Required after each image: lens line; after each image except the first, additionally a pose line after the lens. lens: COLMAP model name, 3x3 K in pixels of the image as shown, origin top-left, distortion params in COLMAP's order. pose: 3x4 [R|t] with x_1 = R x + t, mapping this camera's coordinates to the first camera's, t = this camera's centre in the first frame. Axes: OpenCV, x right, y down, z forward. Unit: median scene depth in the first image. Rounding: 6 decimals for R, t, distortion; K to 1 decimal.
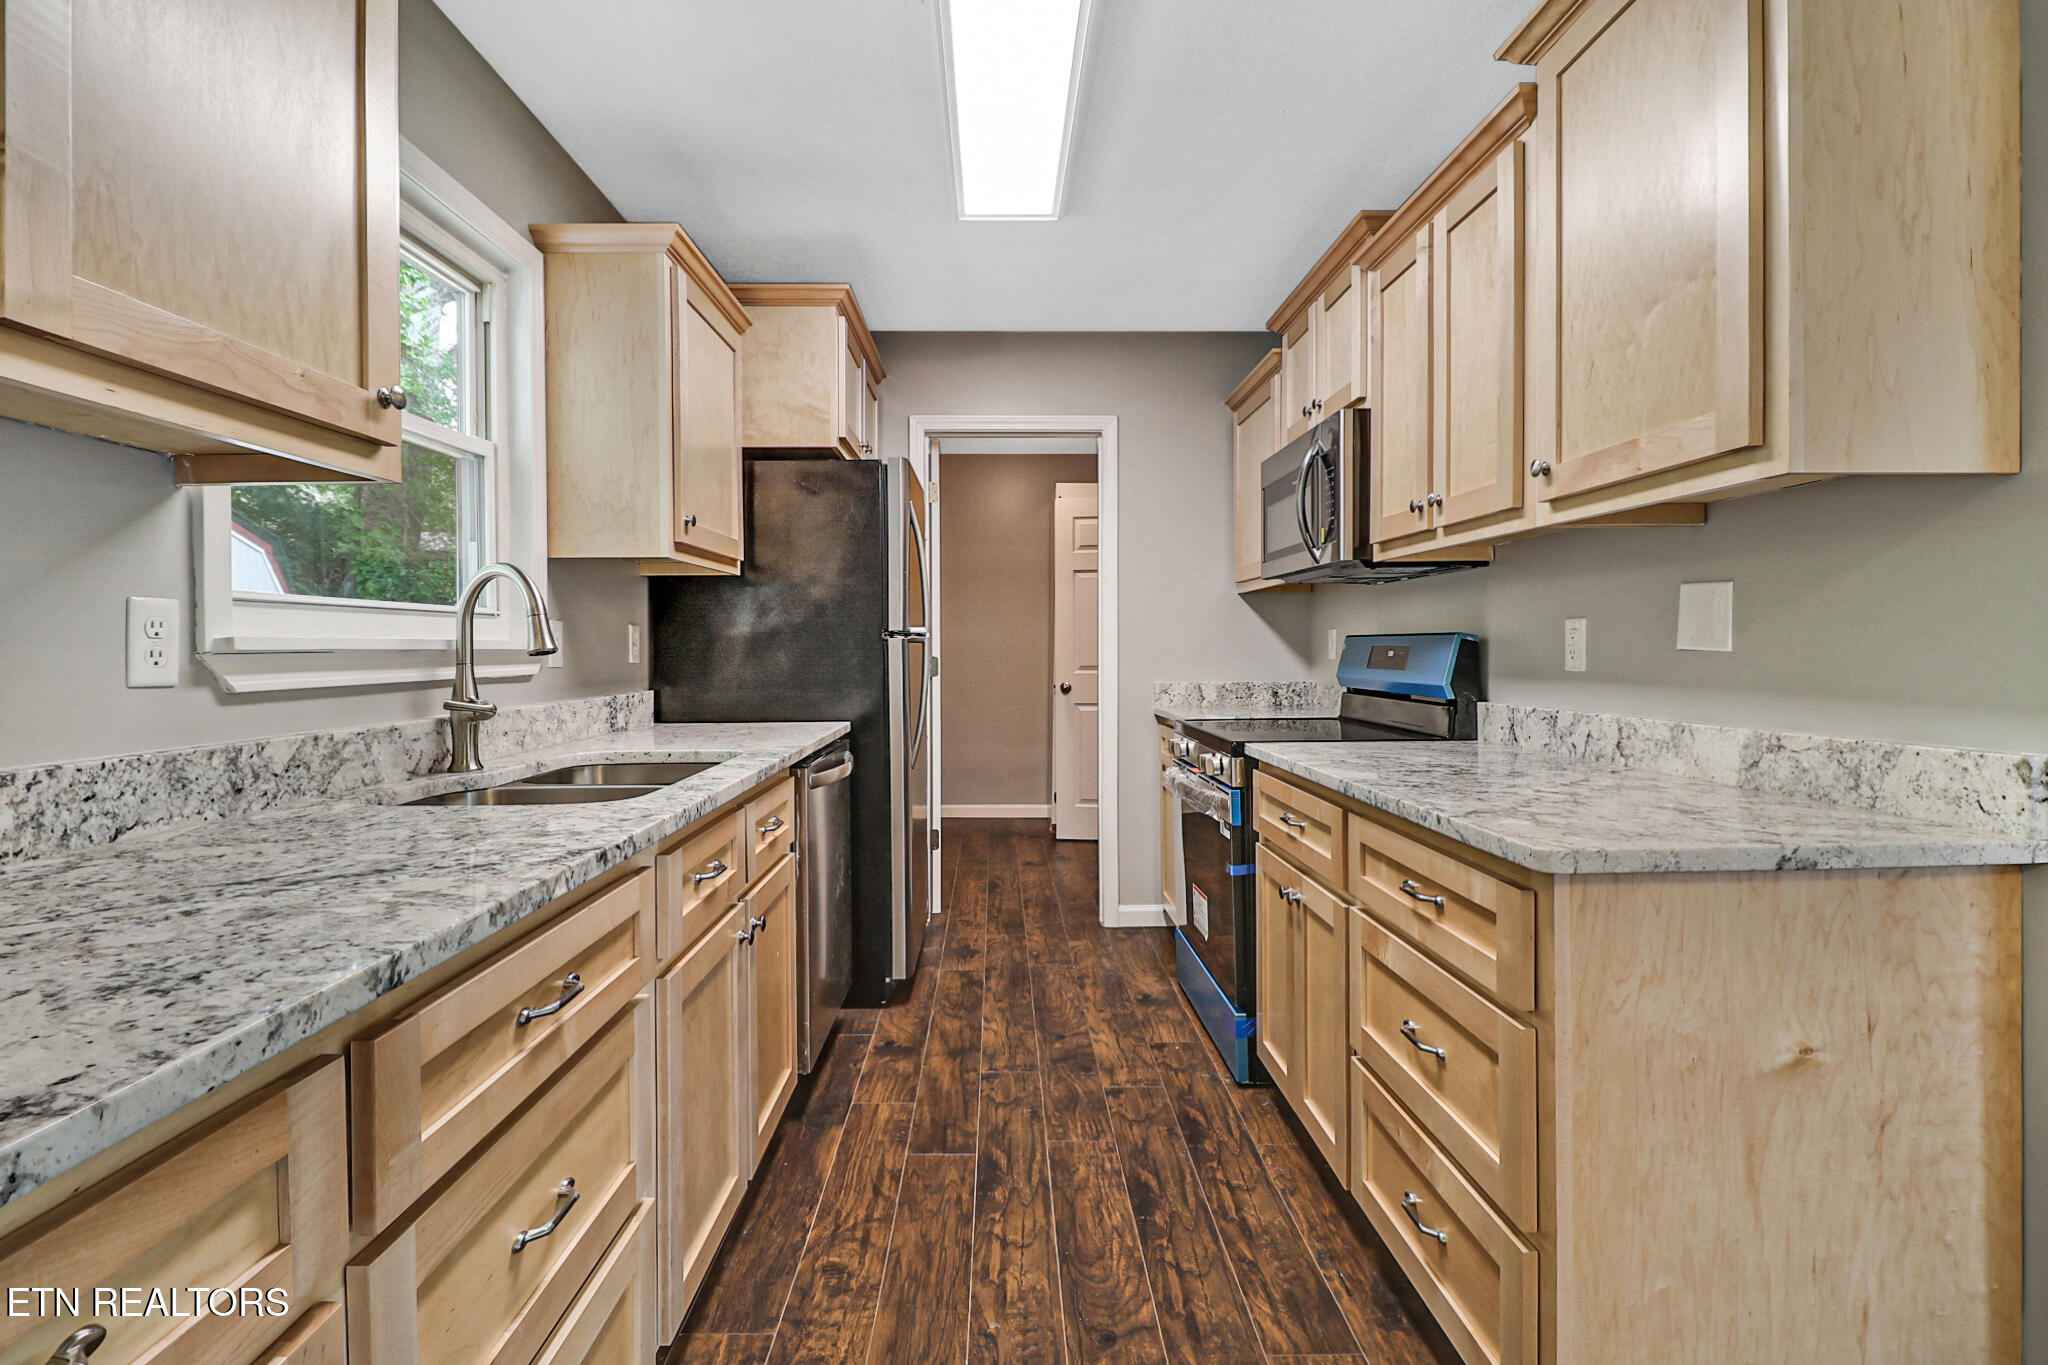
lens RADIAL K [[947.2, 0, 1014.3], [0, 947.2, 649.3], [0, 0, 1]] dist [-0.000339, -0.009487]
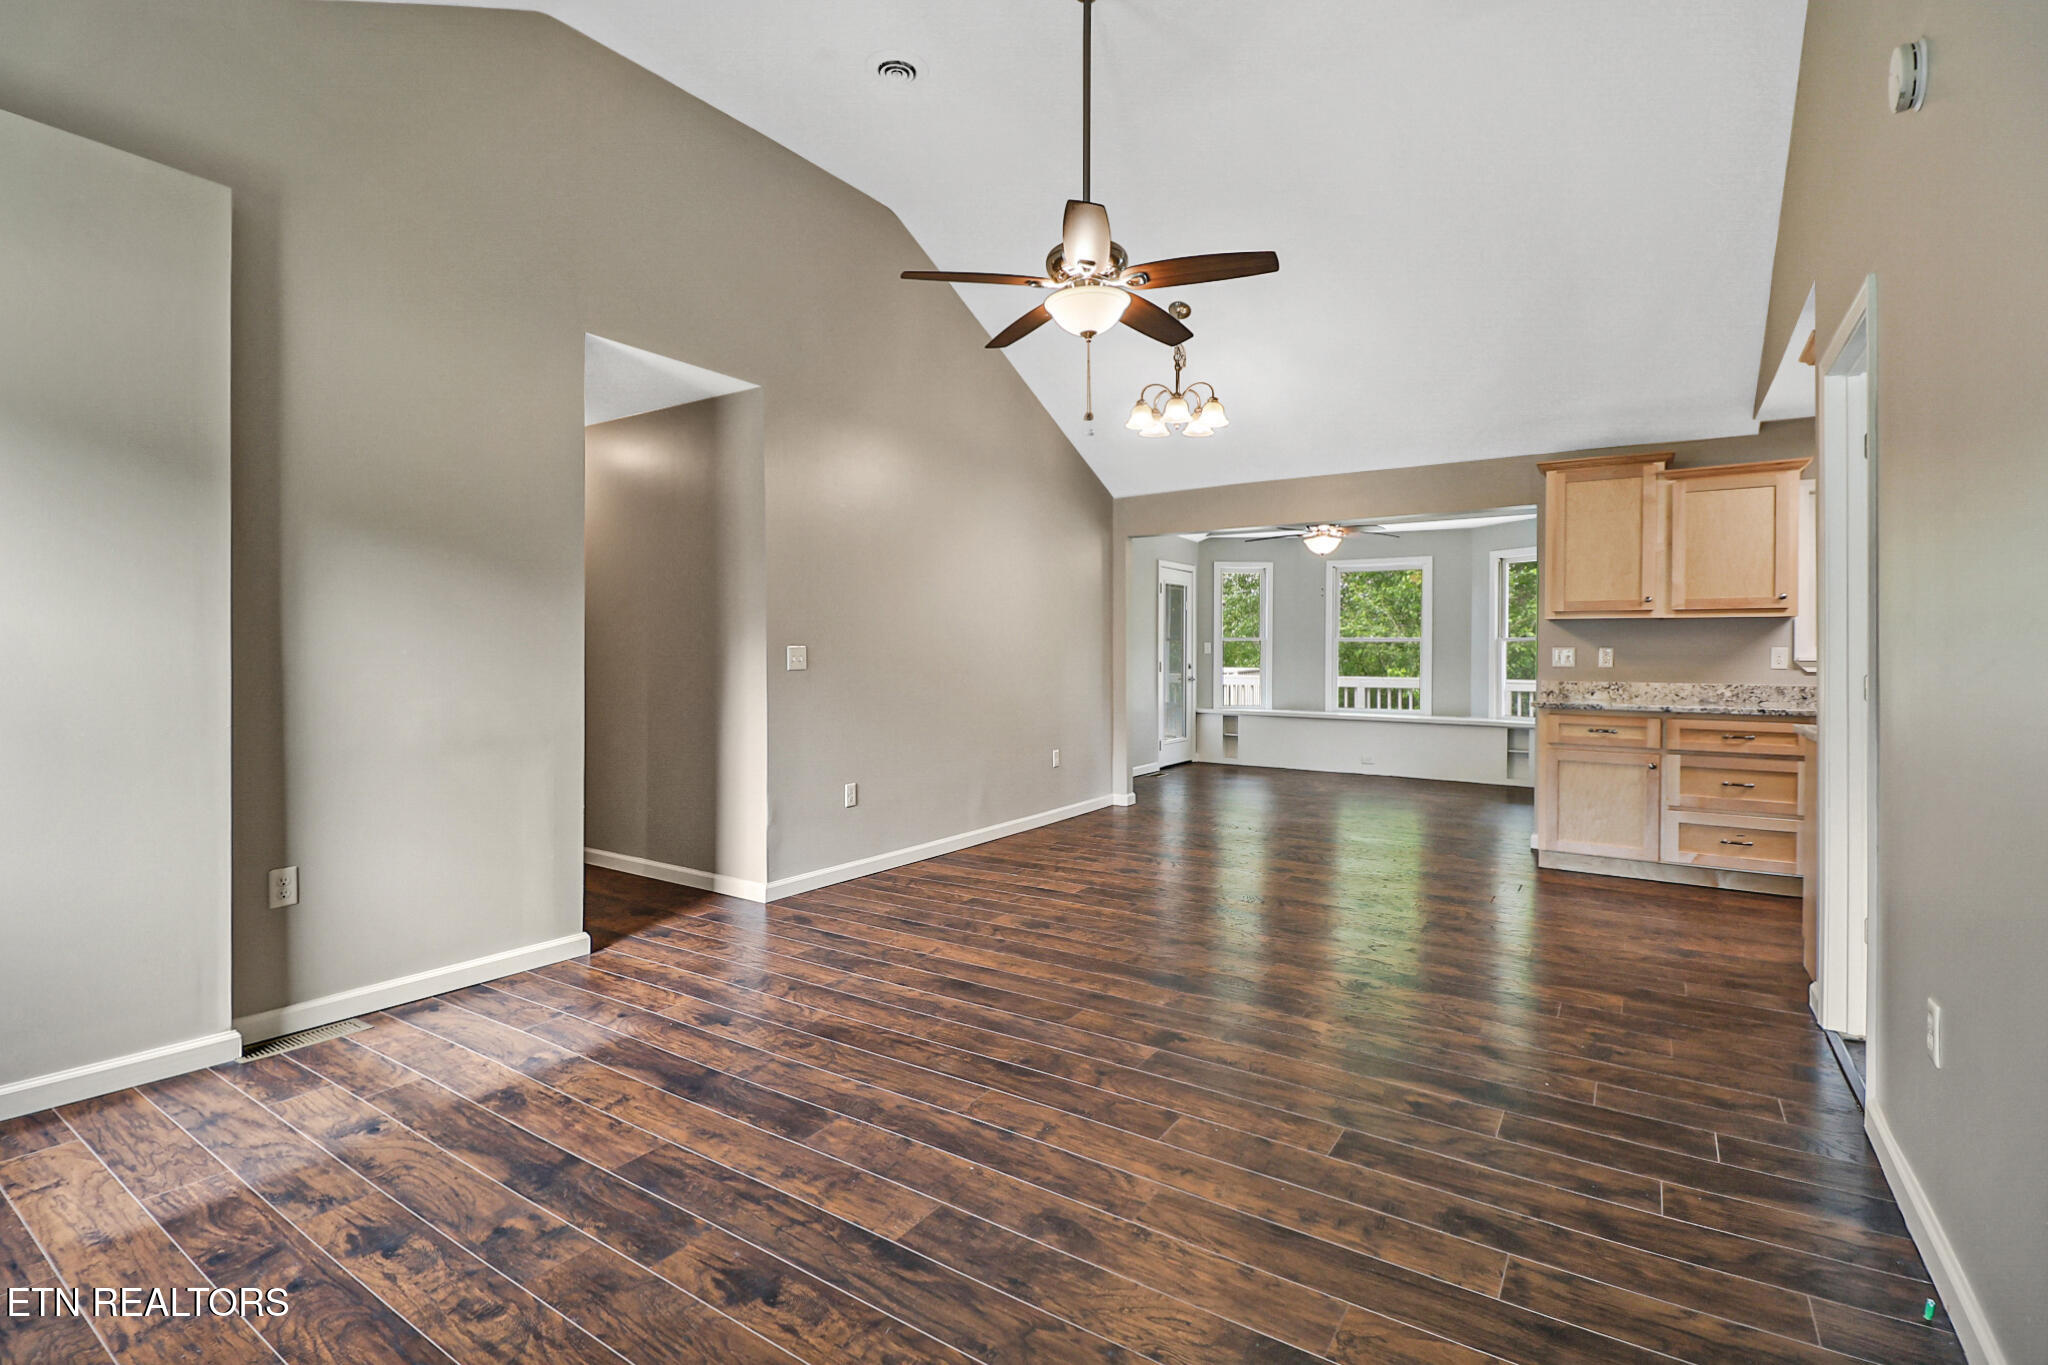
lens RADIAL K [[947.2, 0, 999.4], [0, 947.2, 668.0], [0, 0, 1]] dist [-0.000339, -0.009487]
pose [[-0.559566, 0.017265, -0.828606, 2.958377], [-0.002023, 0.999752, 0.022197, -0.034565], [0.828783, 0.014097, -0.559392, 0.330212]]
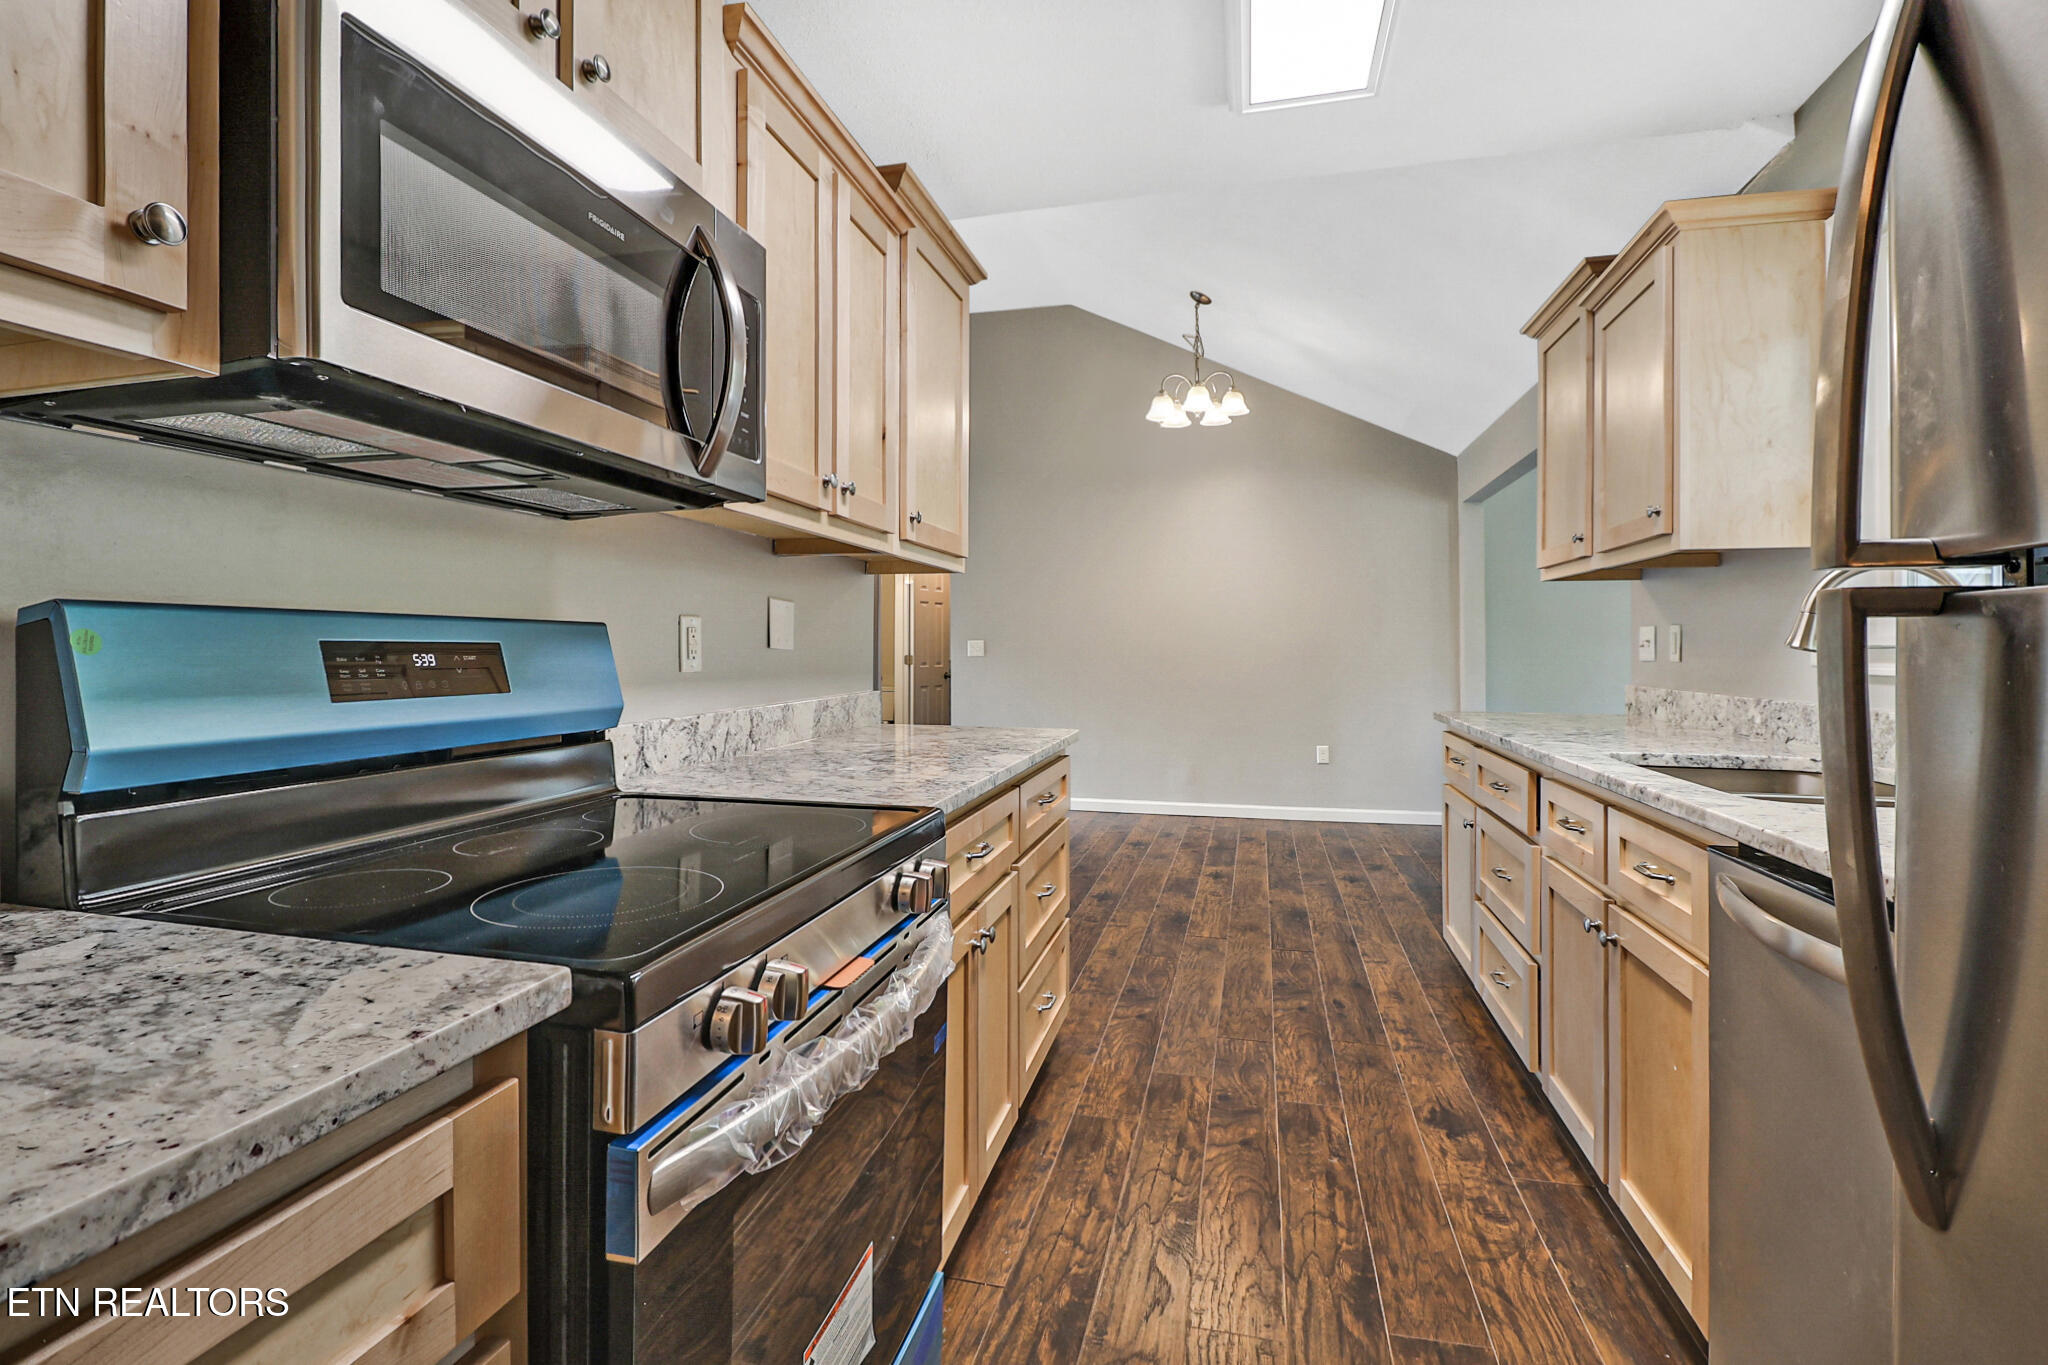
lens RADIAL K [[947.2, 0, 984.3], [0, 947.2, 642.0], [0, 0, 1]] dist [-0.000339, -0.009487]
pose [[-0.957026, 0.006928, 0.289920, 0.050985], [0.003764, 0.999927, -0.011471, 0.005907], [-0.289979, -0.009887, -0.956982, 2.093914]]
